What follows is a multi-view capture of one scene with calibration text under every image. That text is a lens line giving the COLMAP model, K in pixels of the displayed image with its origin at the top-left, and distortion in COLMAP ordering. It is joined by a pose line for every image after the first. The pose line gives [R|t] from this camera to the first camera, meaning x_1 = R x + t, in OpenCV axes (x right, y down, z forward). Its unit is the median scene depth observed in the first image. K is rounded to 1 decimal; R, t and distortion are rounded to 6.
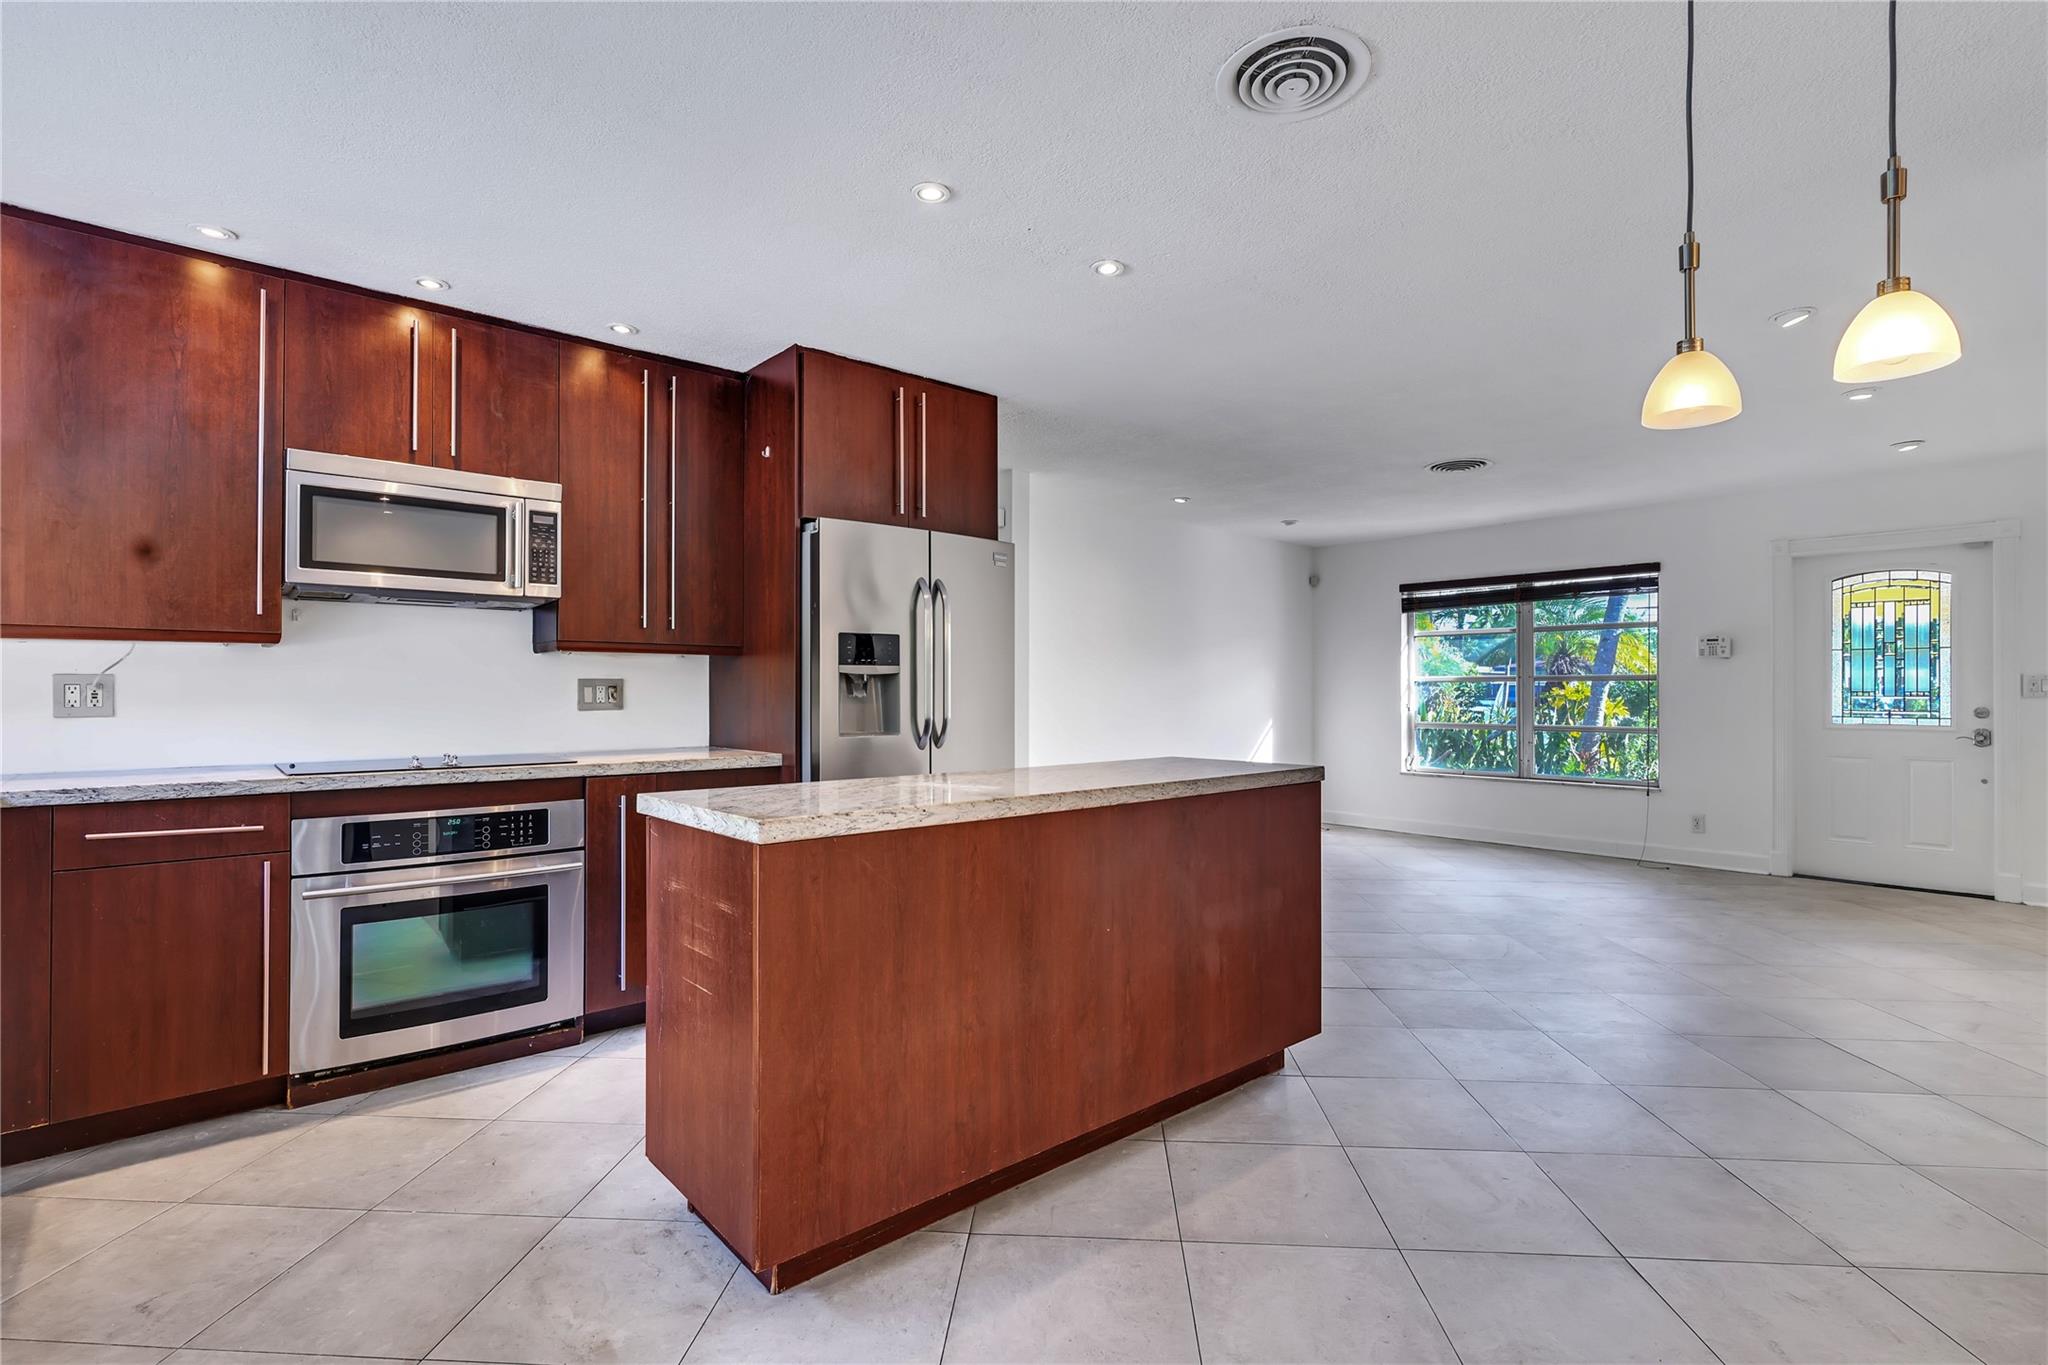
lens RADIAL K [[959.5, 0, 1026.0], [0, 959.5, 684.6], [0, 0, 1]] dist [0.001147, 0.000299]
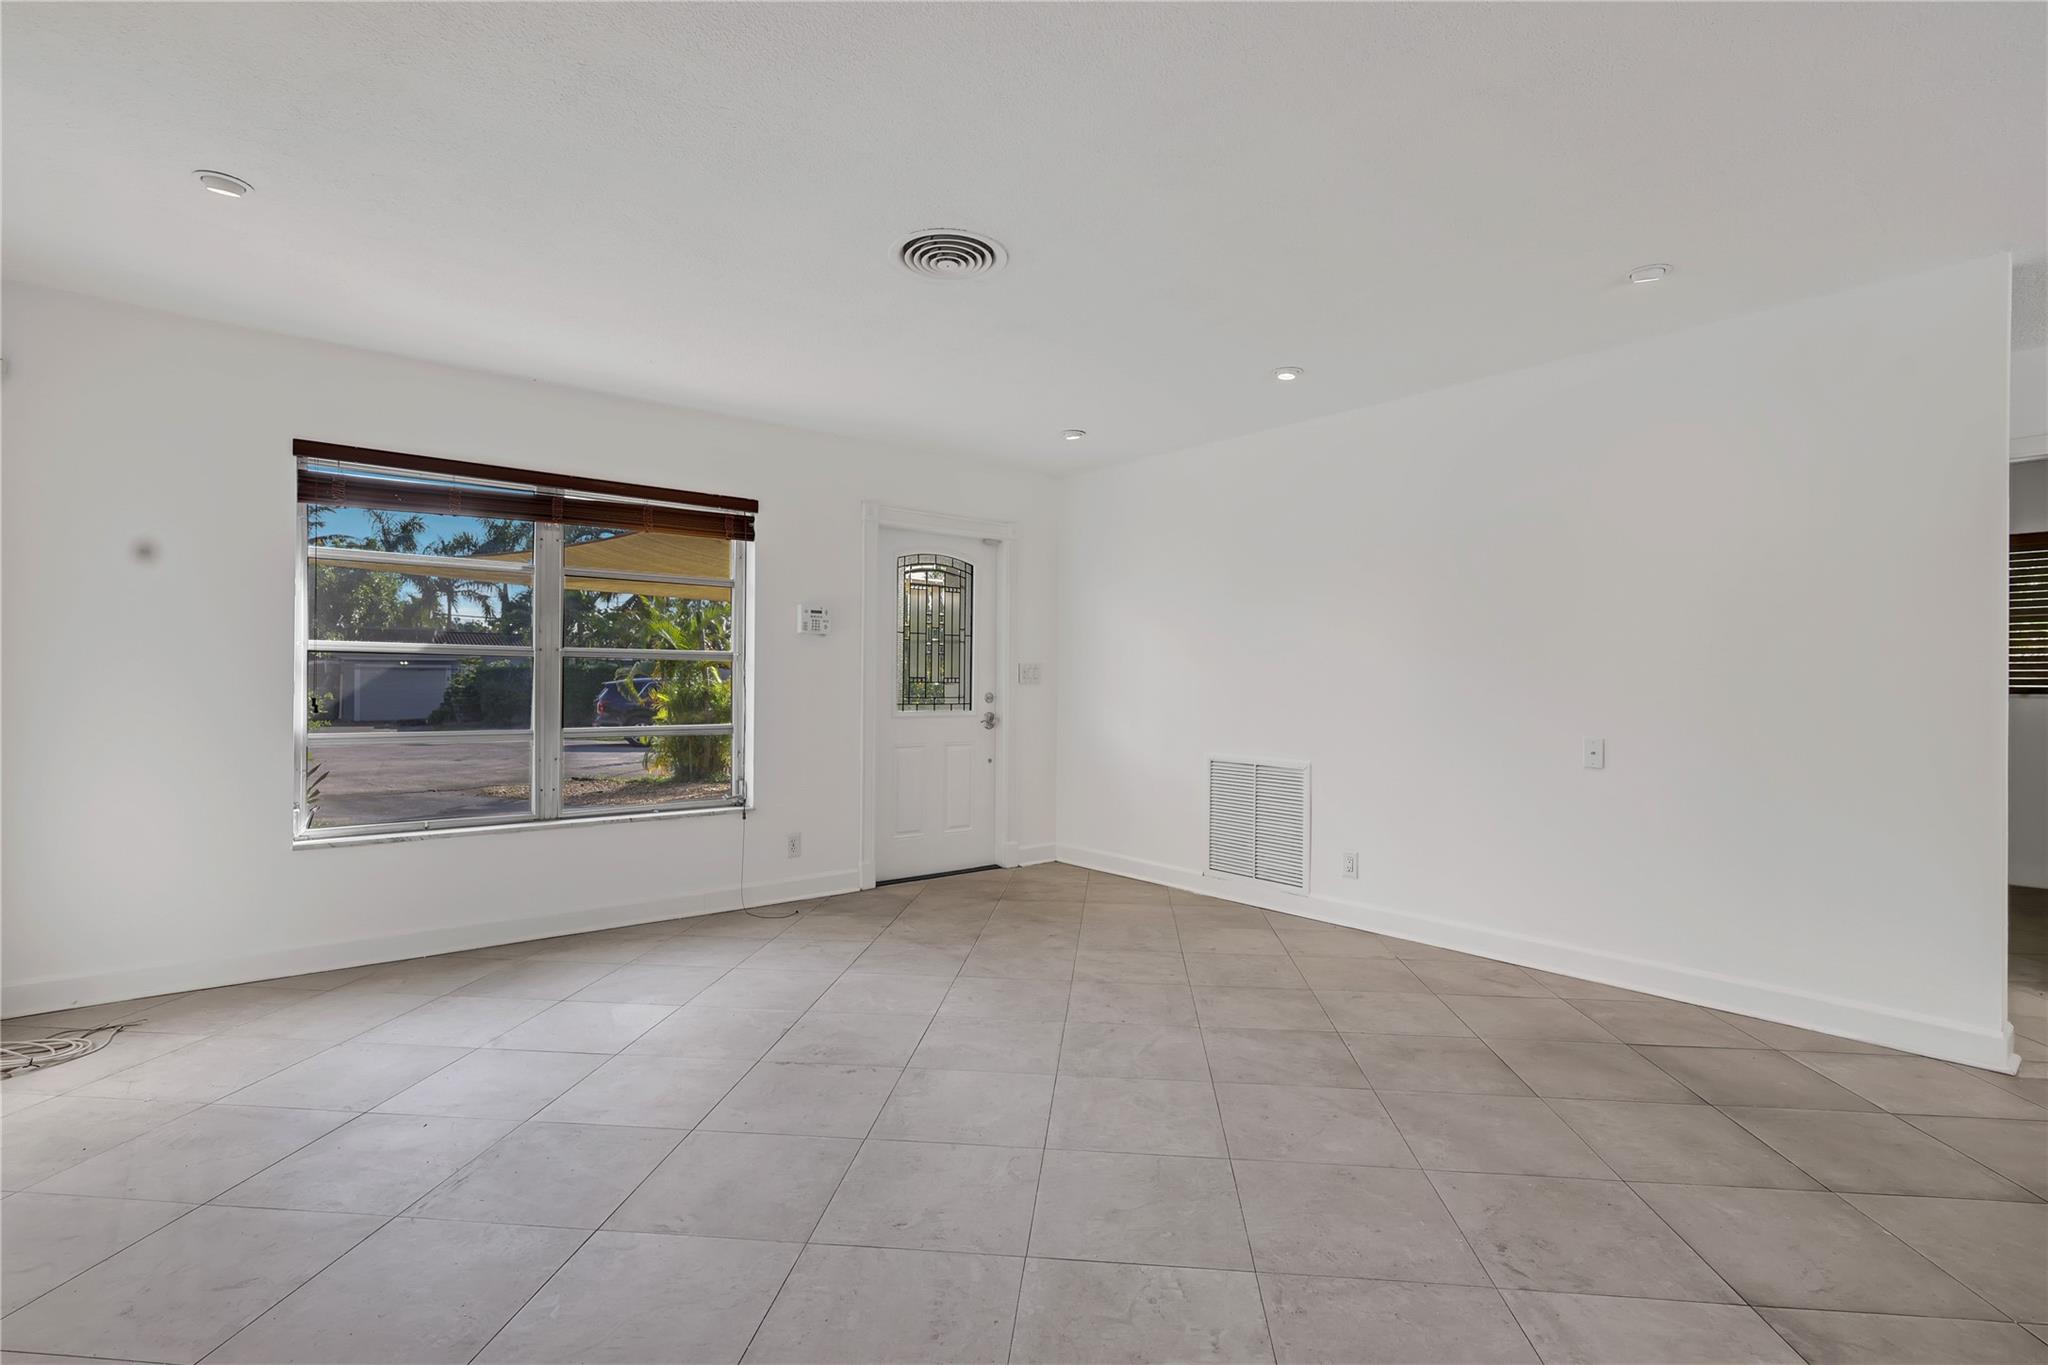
lens RADIAL K [[964.3, 0, 1024.0], [0, 964.3, 682.5], [0, 0, 1]] dist [0.000458, 0.000226]
pose [[0.036994, -0.001336, 0.999315, -0.149916], [-0.015342, 0.999880, 0.001905, 0.016283], [-0.999198, -0.015402, 0.036969, 1.548152]]
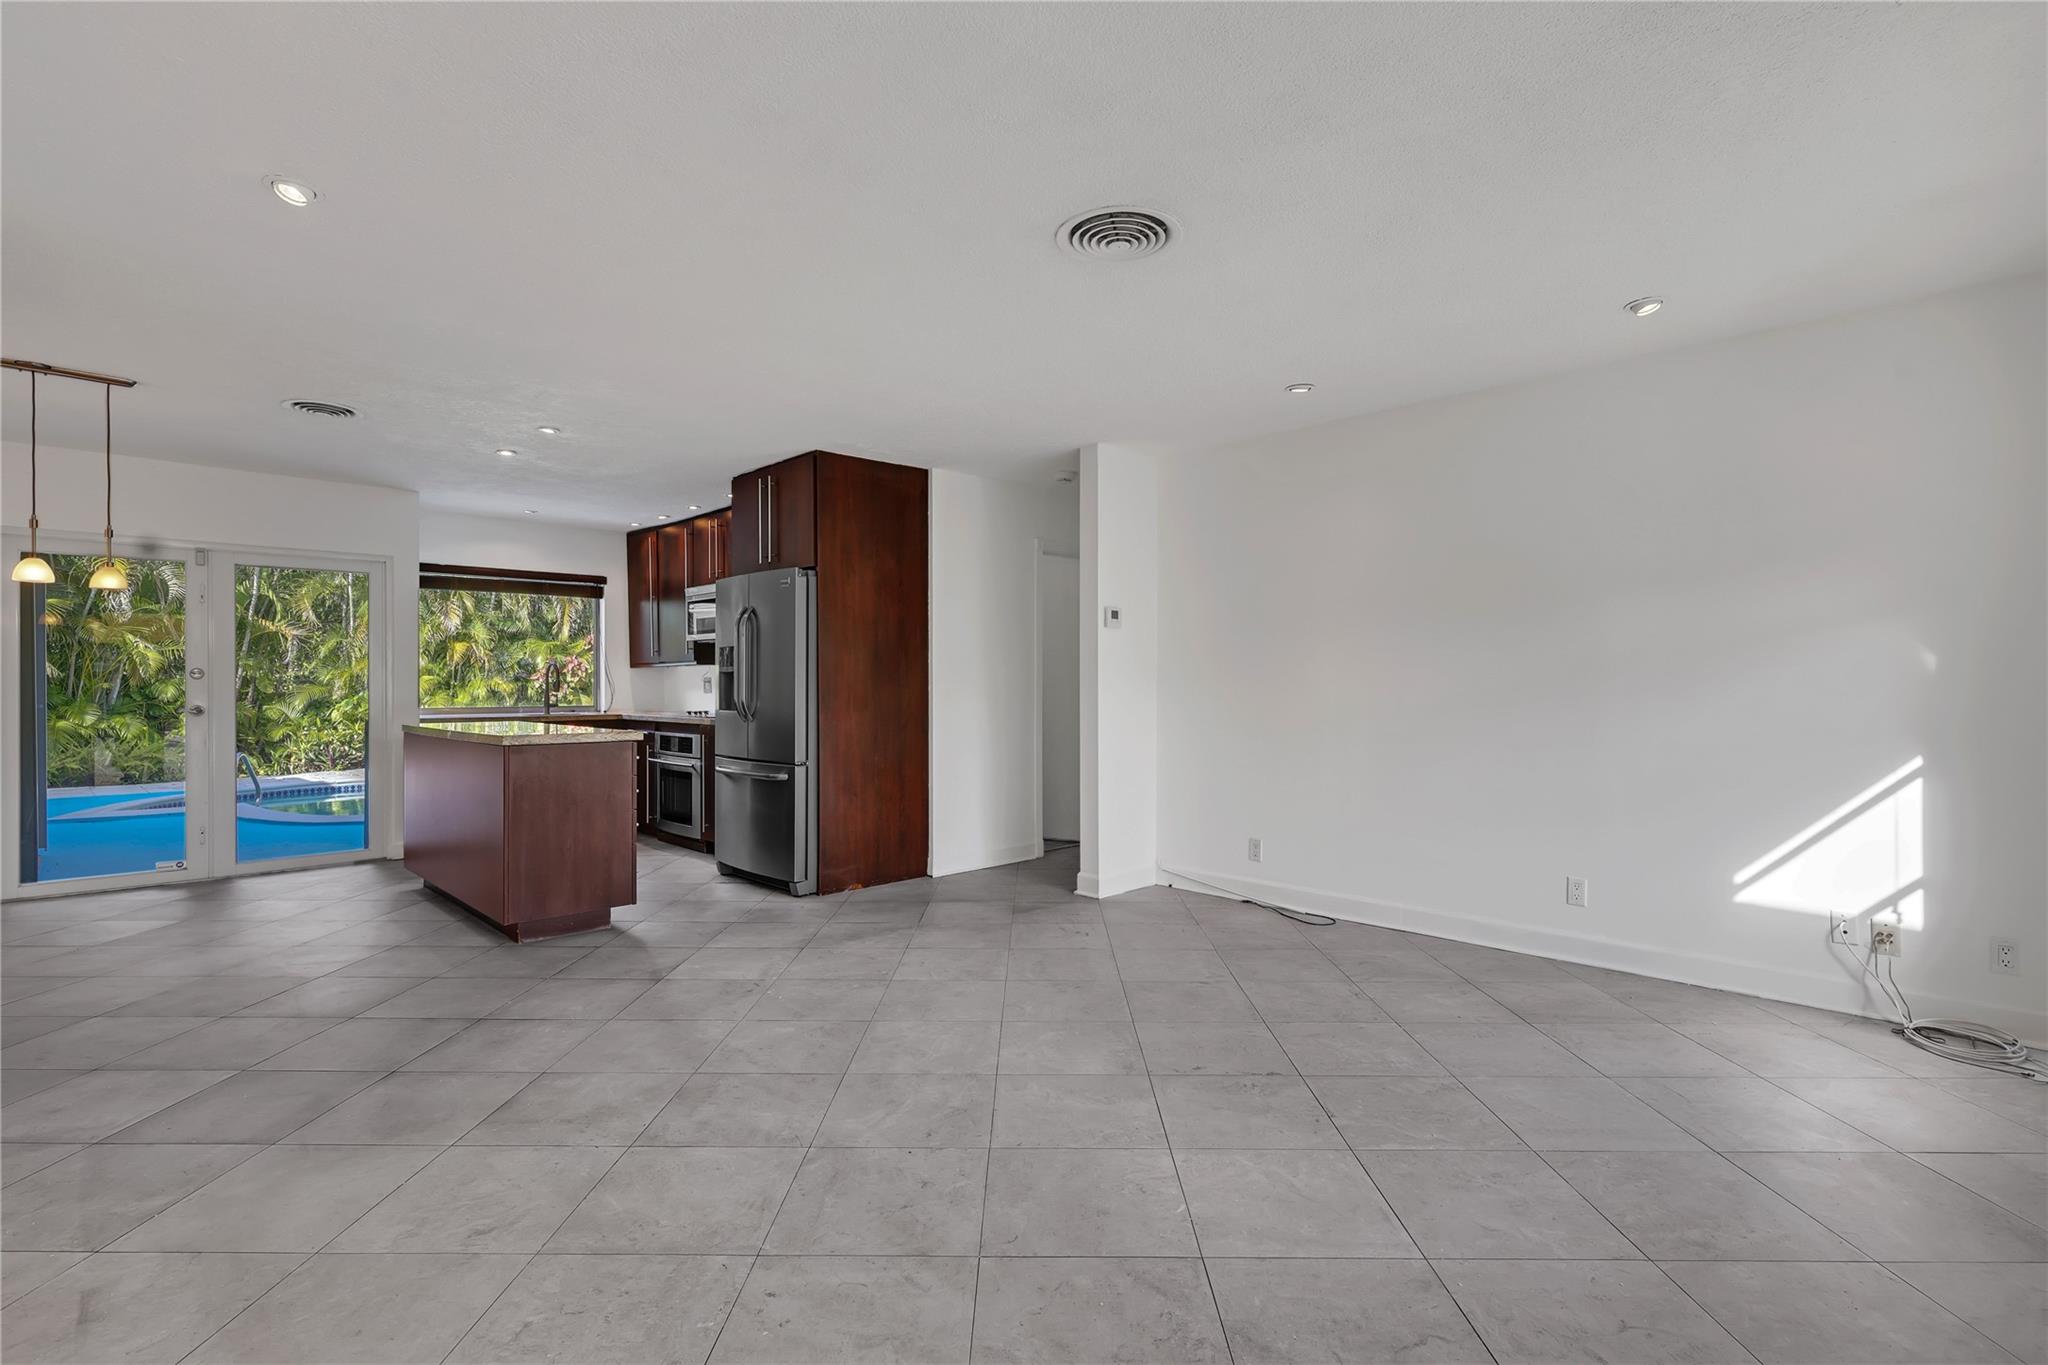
lens RADIAL K [[954.5, 0, 1029.3], [0, 954.5, 684.0], [0, 0, 1]] dist [0.000123, 0.000558]
pose [[0.058039, -0.001497, -0.998313, 1.581040], [0.008022, 0.999967, -0.001033, 0.015215], [0.998282, -0.007948, 0.058049, 1.527694]]
